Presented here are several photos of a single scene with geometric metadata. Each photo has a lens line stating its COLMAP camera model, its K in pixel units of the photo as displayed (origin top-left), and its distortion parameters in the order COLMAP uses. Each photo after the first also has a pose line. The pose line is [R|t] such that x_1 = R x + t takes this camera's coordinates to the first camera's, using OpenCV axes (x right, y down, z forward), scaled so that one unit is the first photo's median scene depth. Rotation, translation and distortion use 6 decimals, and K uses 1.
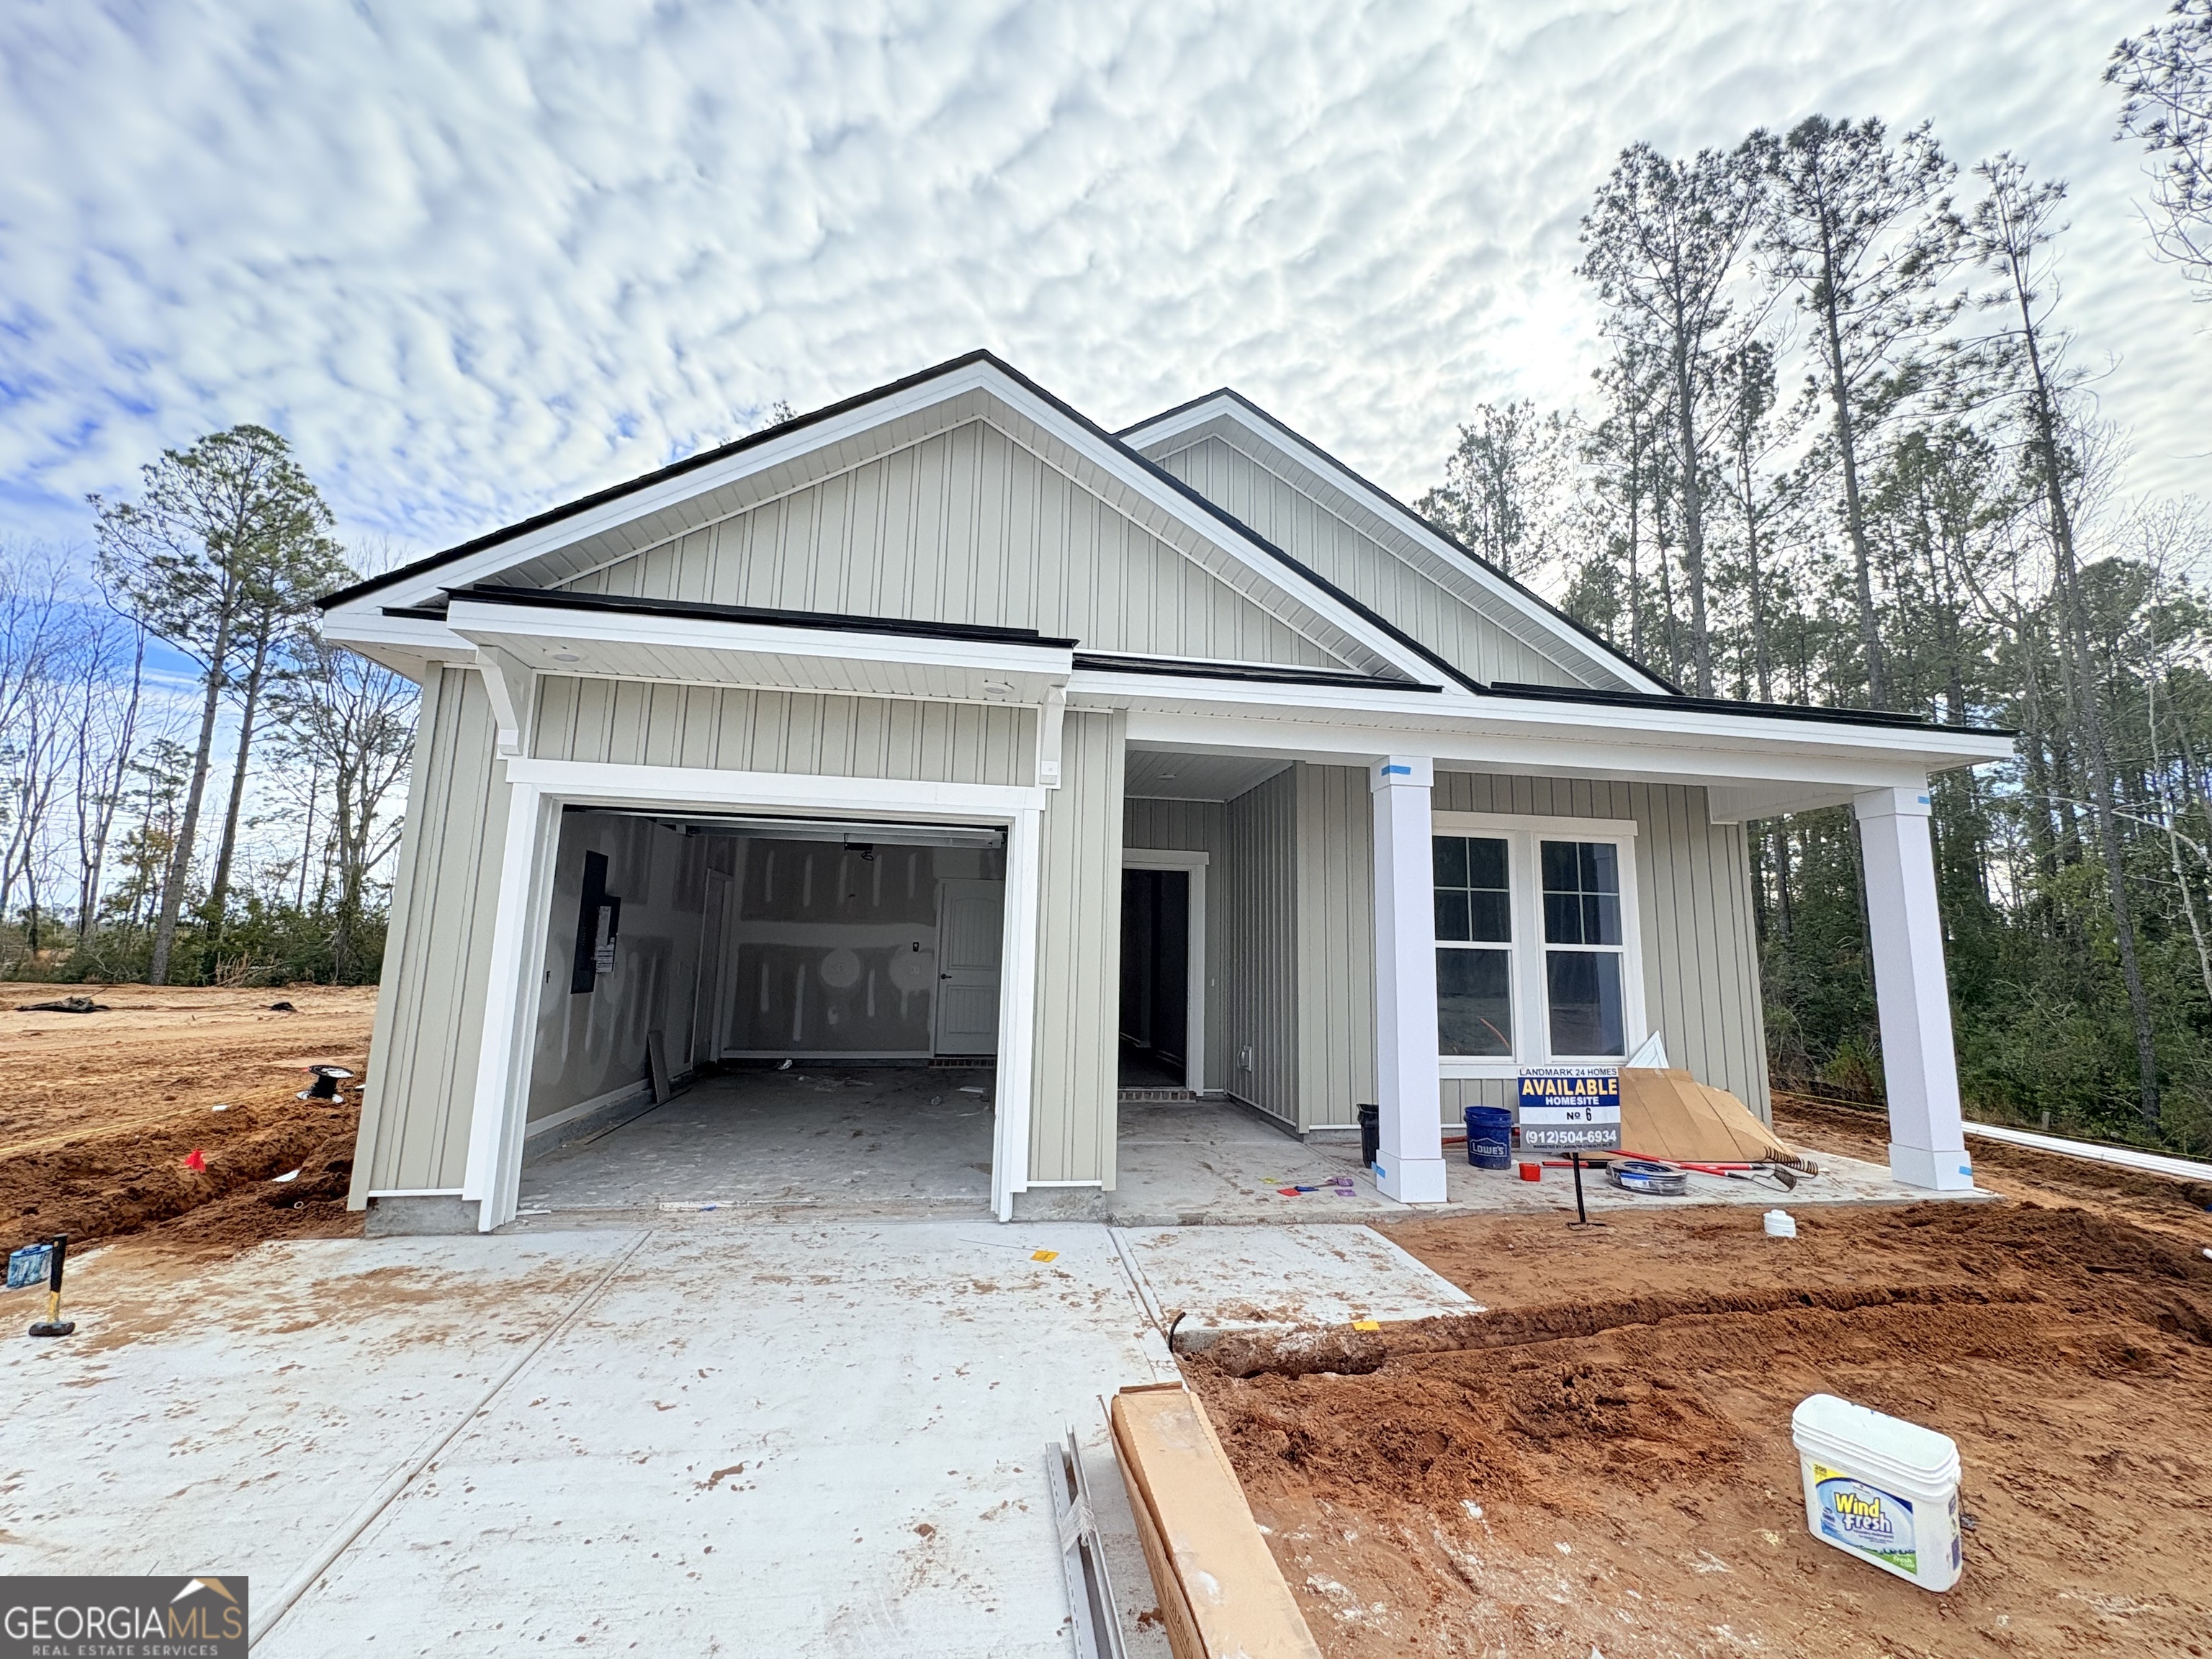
lens RADIAL K [[879.8, 0, 1110.1], [0, 879.8, 824.7], [0, 0, 1]] dist [-0.001145, -0.000186]
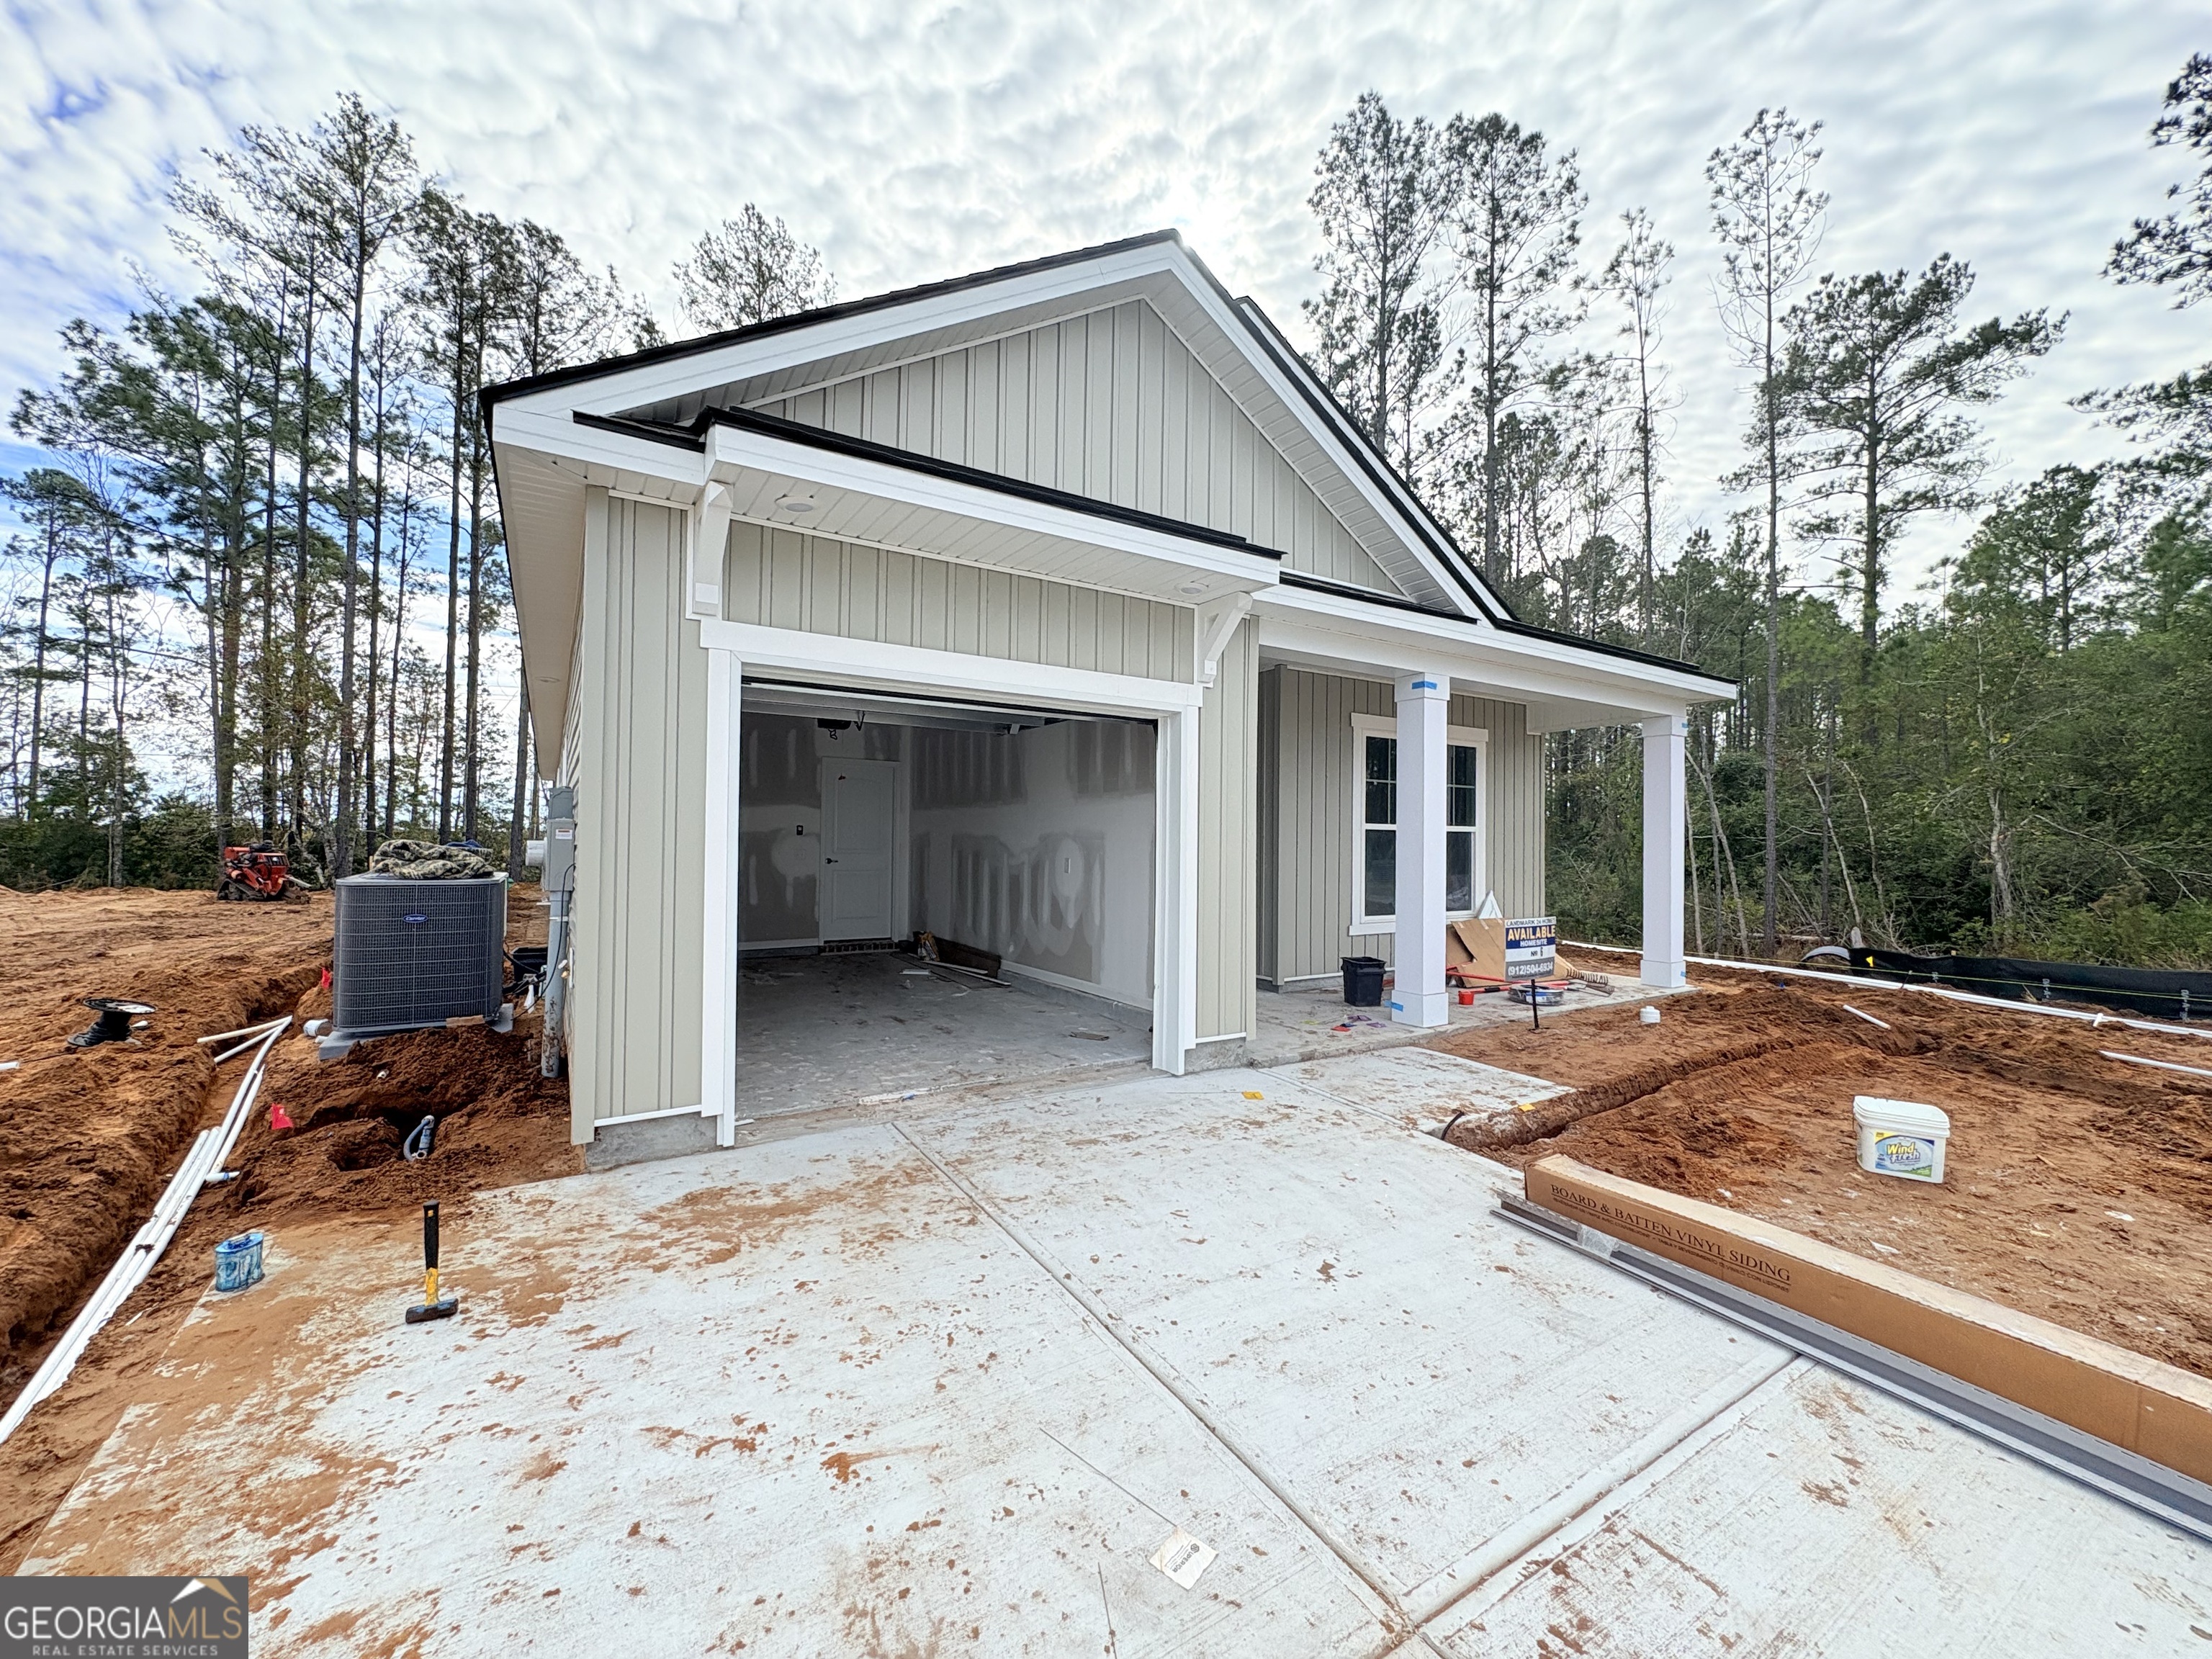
lens RADIAL K [[878.6, 0, 1106.0], [0, 878.6, 829.5], [0, 0, 1]] dist [-0.009411, 0.006289]
pose [[0.922696, -0.007990, 0.385445, -0.641512], [-0.046967, 0.990009, 0.132953, -0.006357], [-0.382656, -0.140778, 0.913102, 0.051589]]
